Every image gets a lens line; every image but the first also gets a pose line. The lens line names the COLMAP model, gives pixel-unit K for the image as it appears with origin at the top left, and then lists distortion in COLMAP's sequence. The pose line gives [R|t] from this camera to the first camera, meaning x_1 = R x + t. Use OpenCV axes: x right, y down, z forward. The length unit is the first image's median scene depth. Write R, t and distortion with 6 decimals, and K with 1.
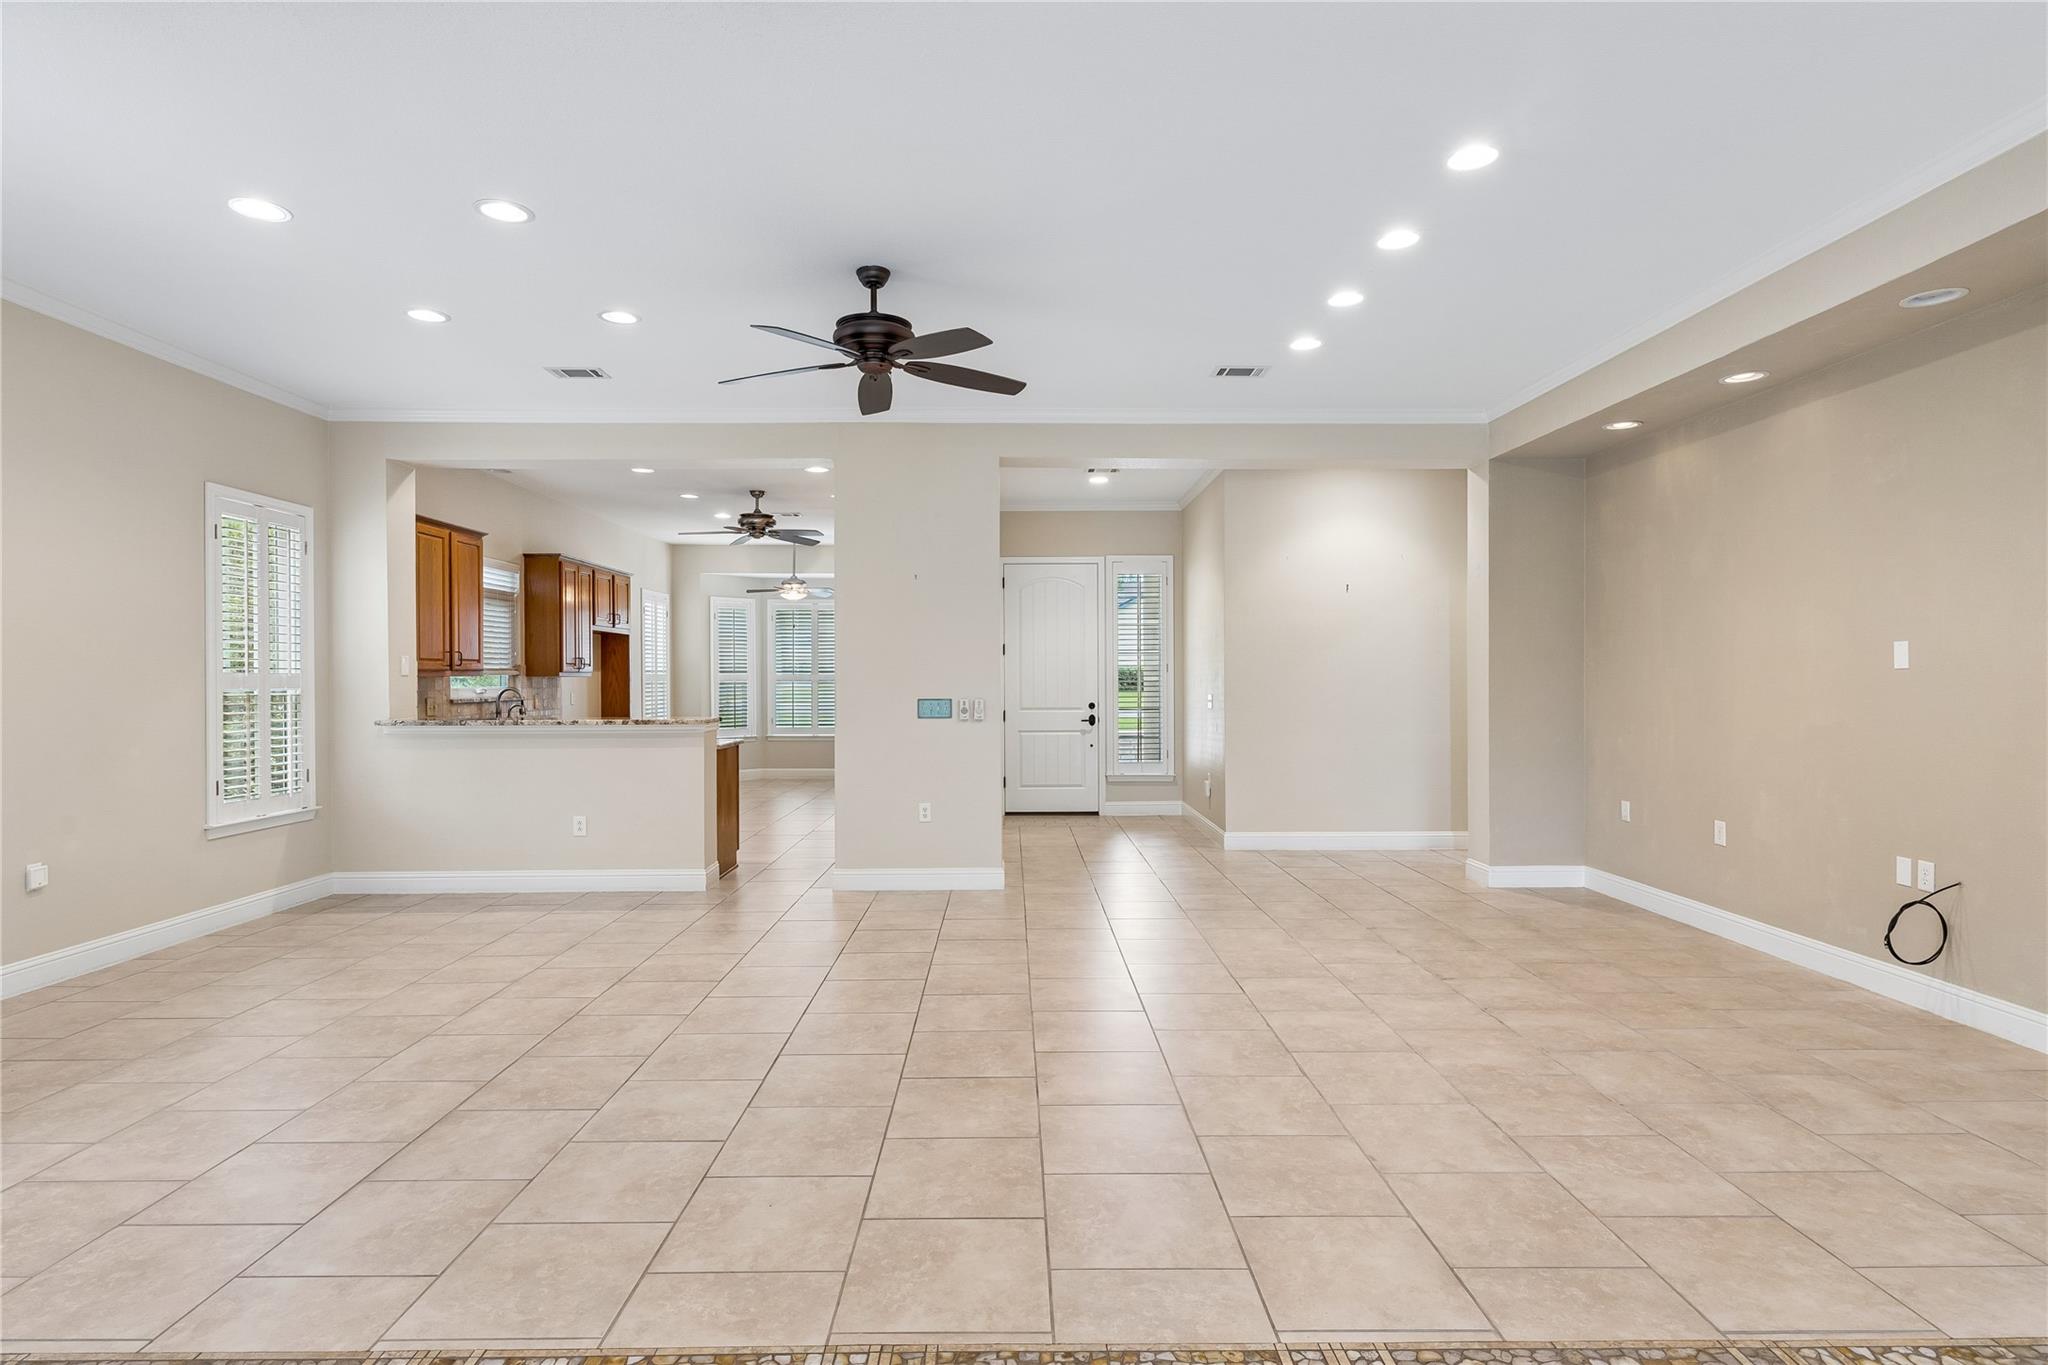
lens RADIAL K [[1070.9, 0, 1029.1], [0, 1070.9, 681.5], [0, 0, 1]] dist [0.029111, 0.000250]
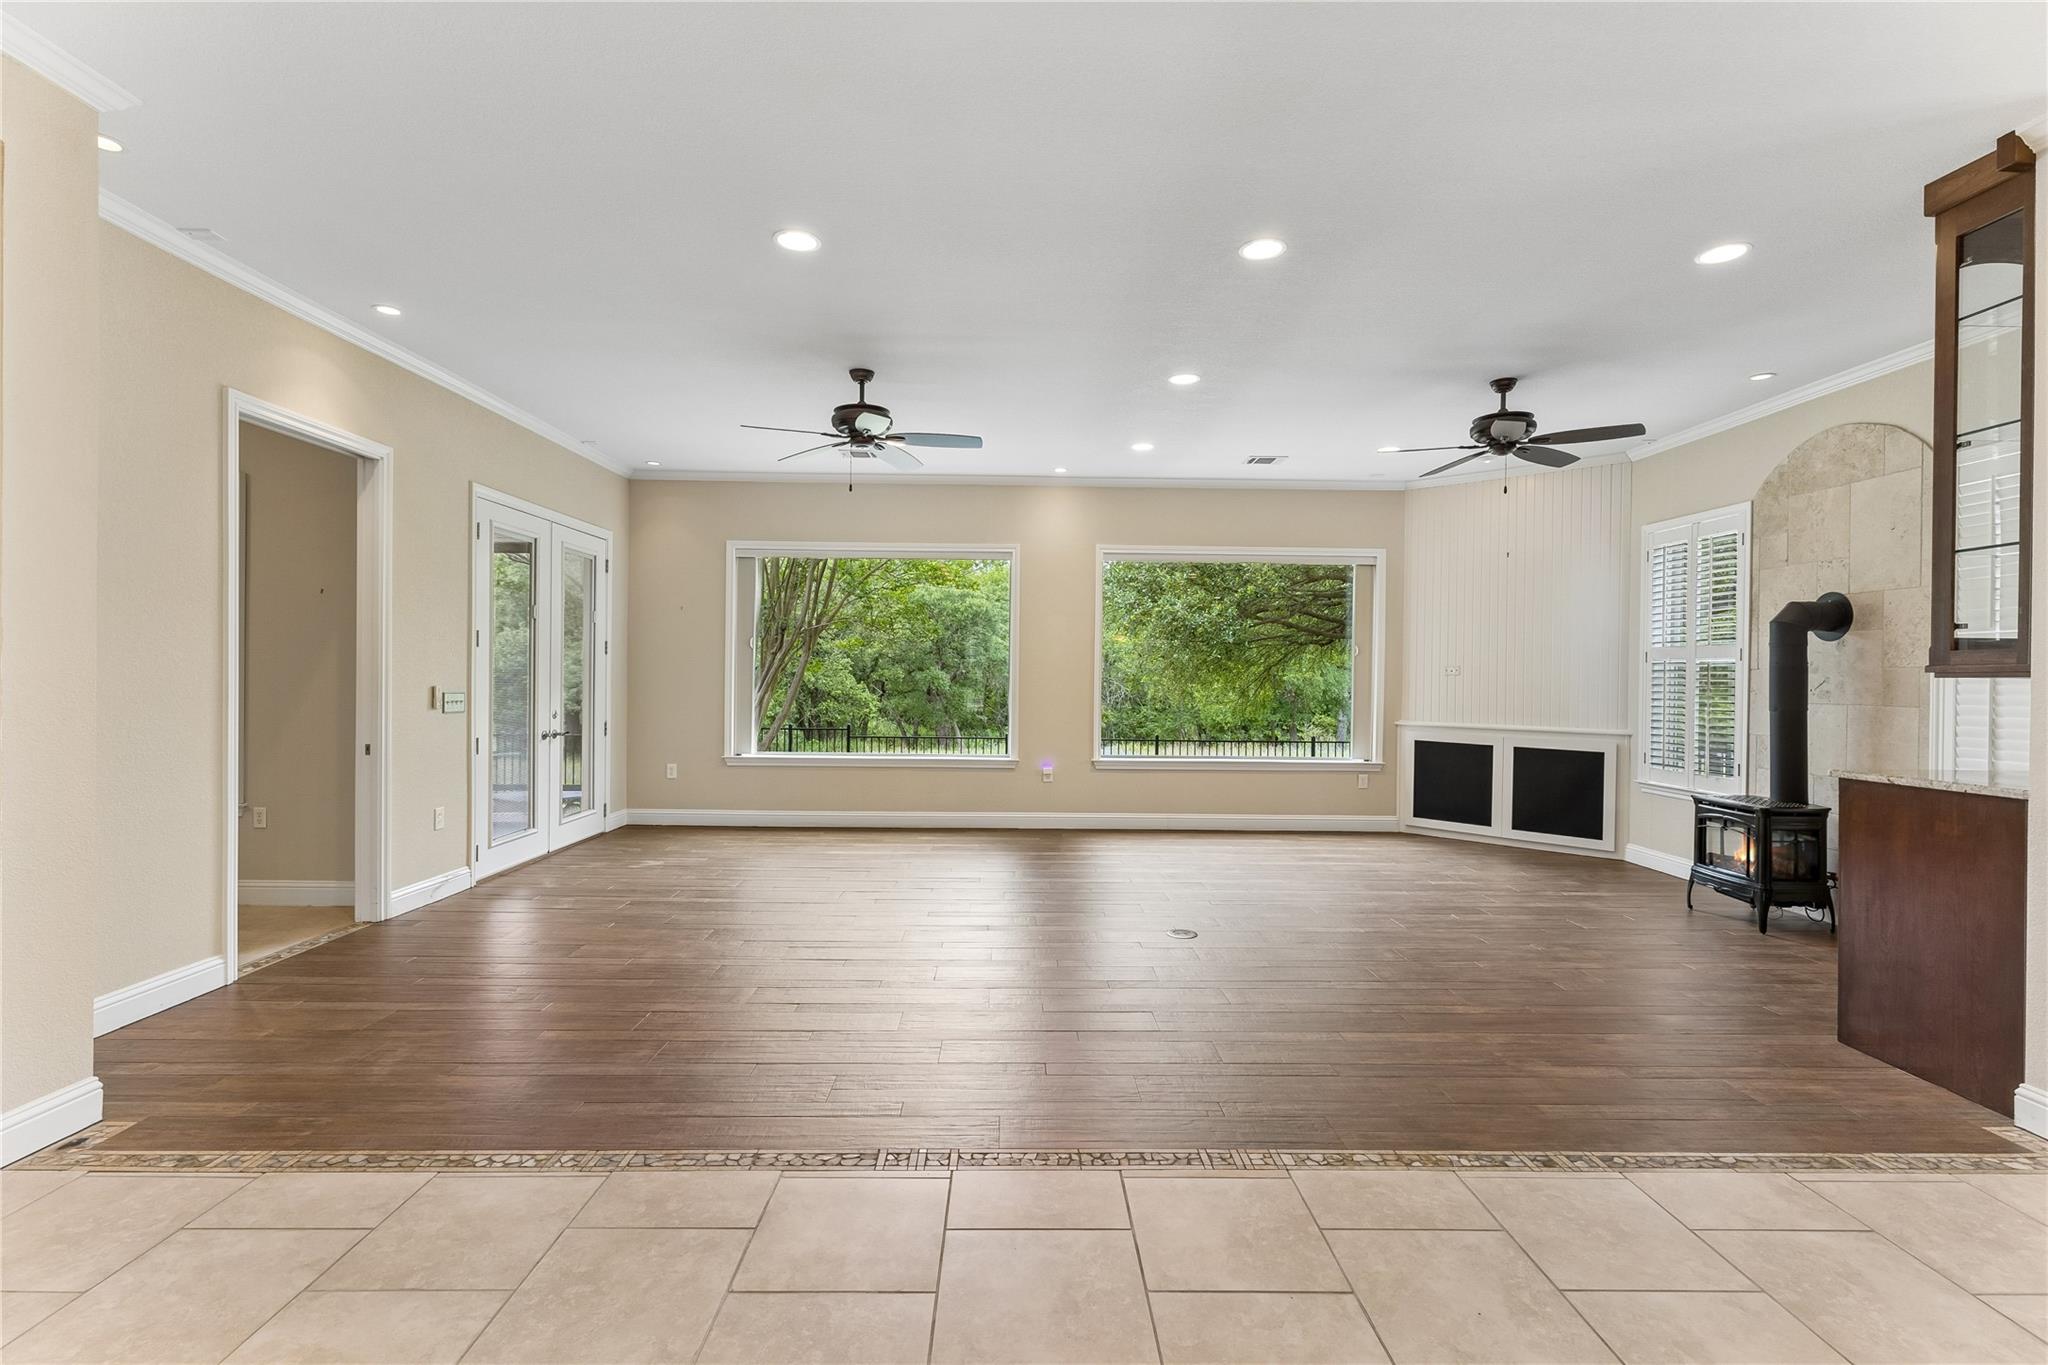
lens RADIAL K [[938.8, 0, 1024.8], [0, 938.8, 679.2], [0, 0, 1]] dist [0.011349, 0.000294]
pose [[-0.999928, -0.010930, 0.004876, 0.079436], [-0.010892, 0.999911, 0.007679, -0.004729], [-0.004959, 0.007625, -0.999959, 1.207103]]
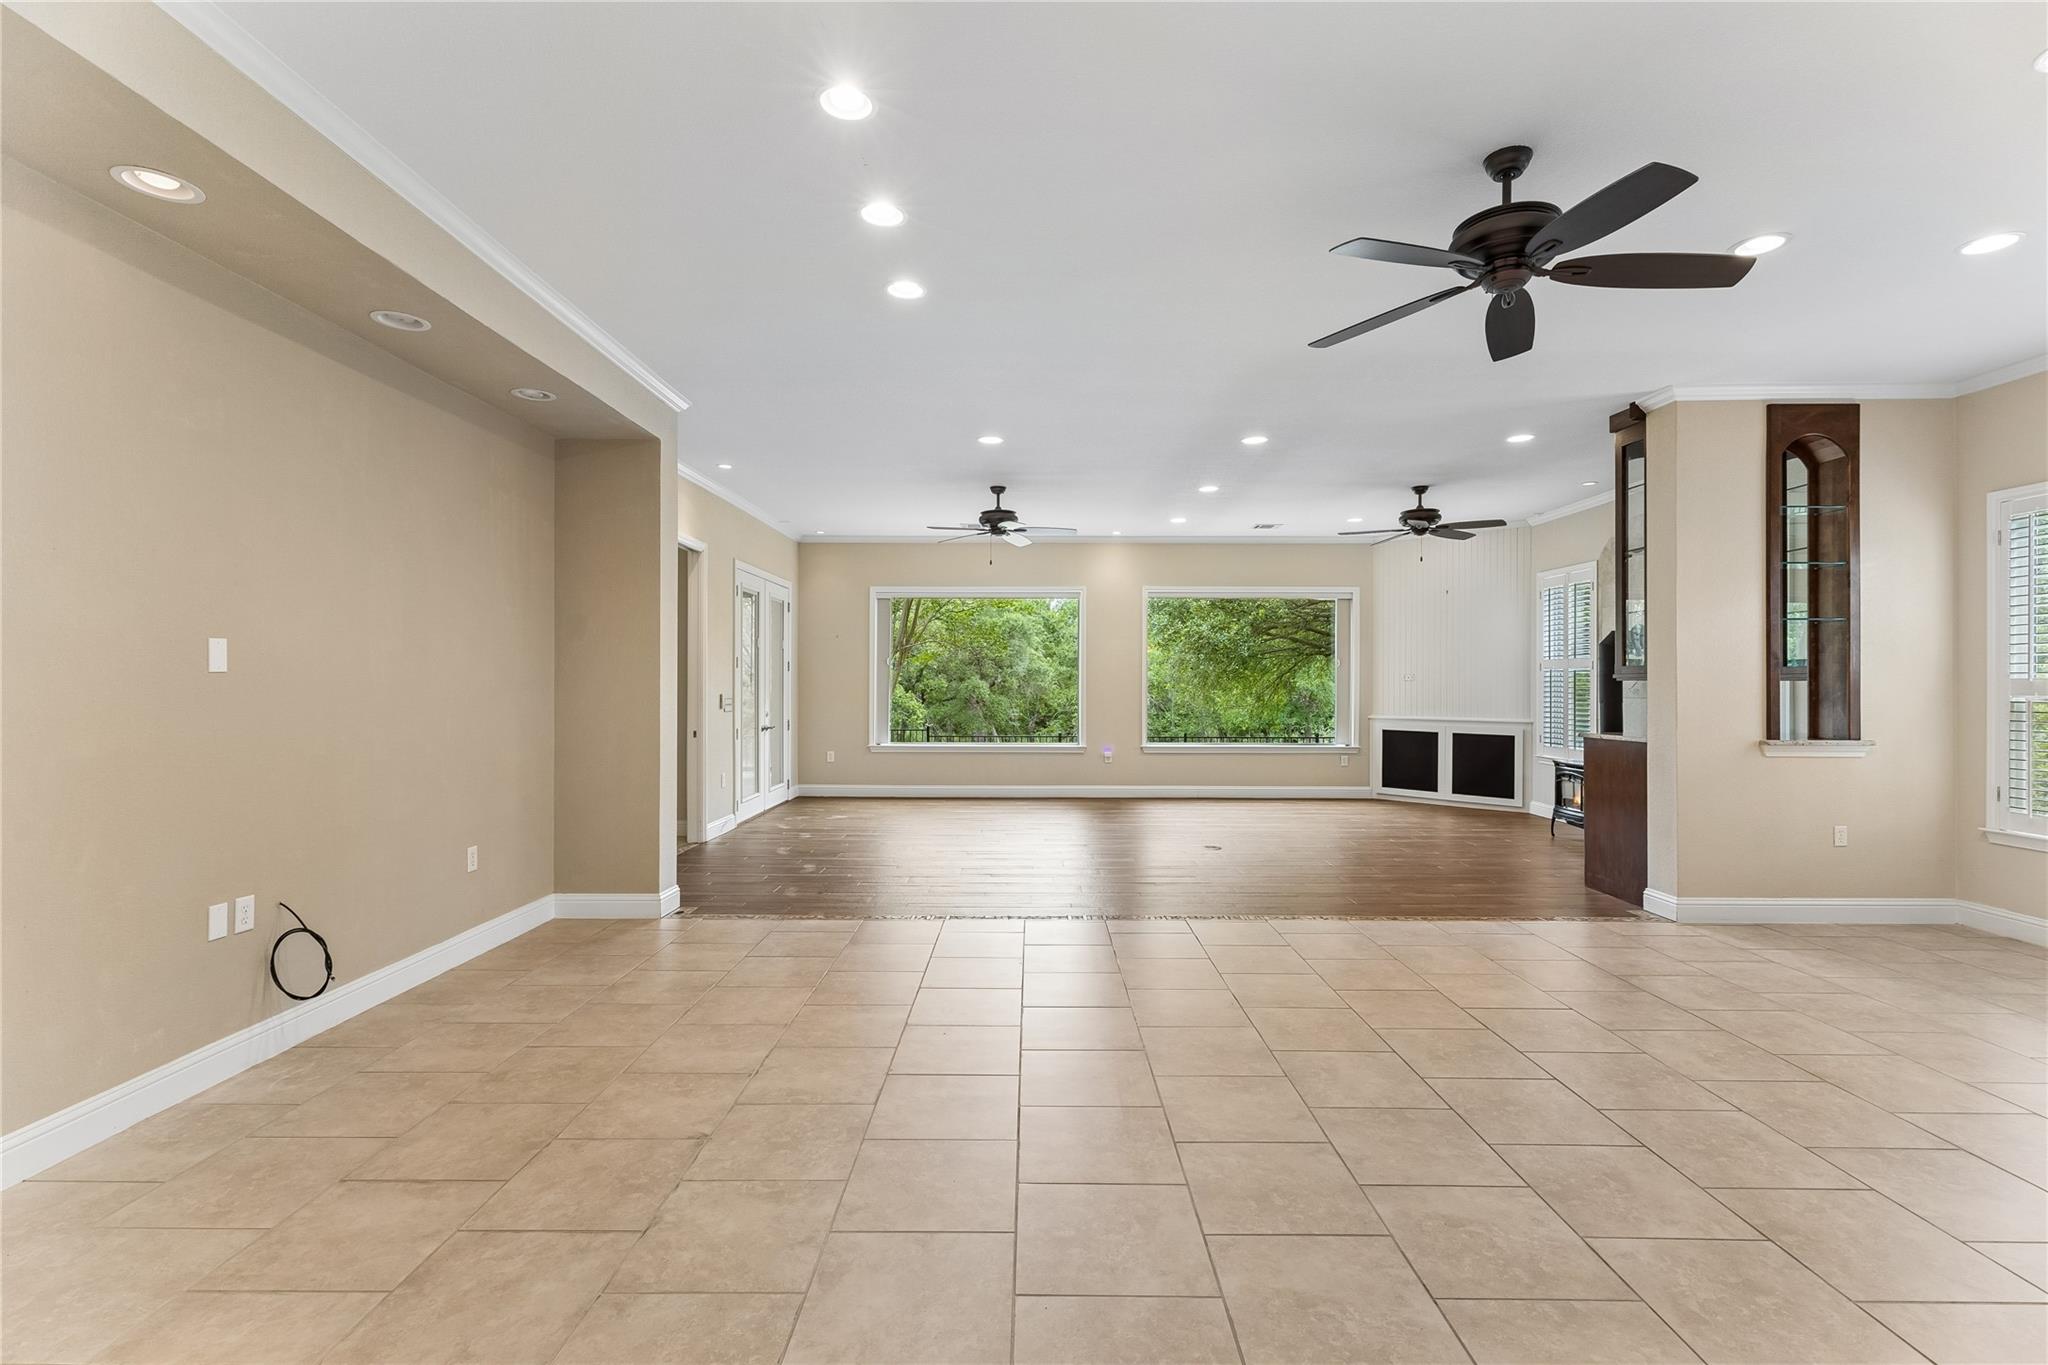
lens RADIAL K [[938.8, 0, 1021.3], [0, 938.8, 683.1], [0, 0, 1]] dist [0.011349, 0.000294]
pose [[-0.999537, -0.001899, 0.030377, 0.211202], [-0.001817, 0.999995, 0.002717, -0.006922], [-0.030382, 0.002661, -0.999535, 1.937432]]
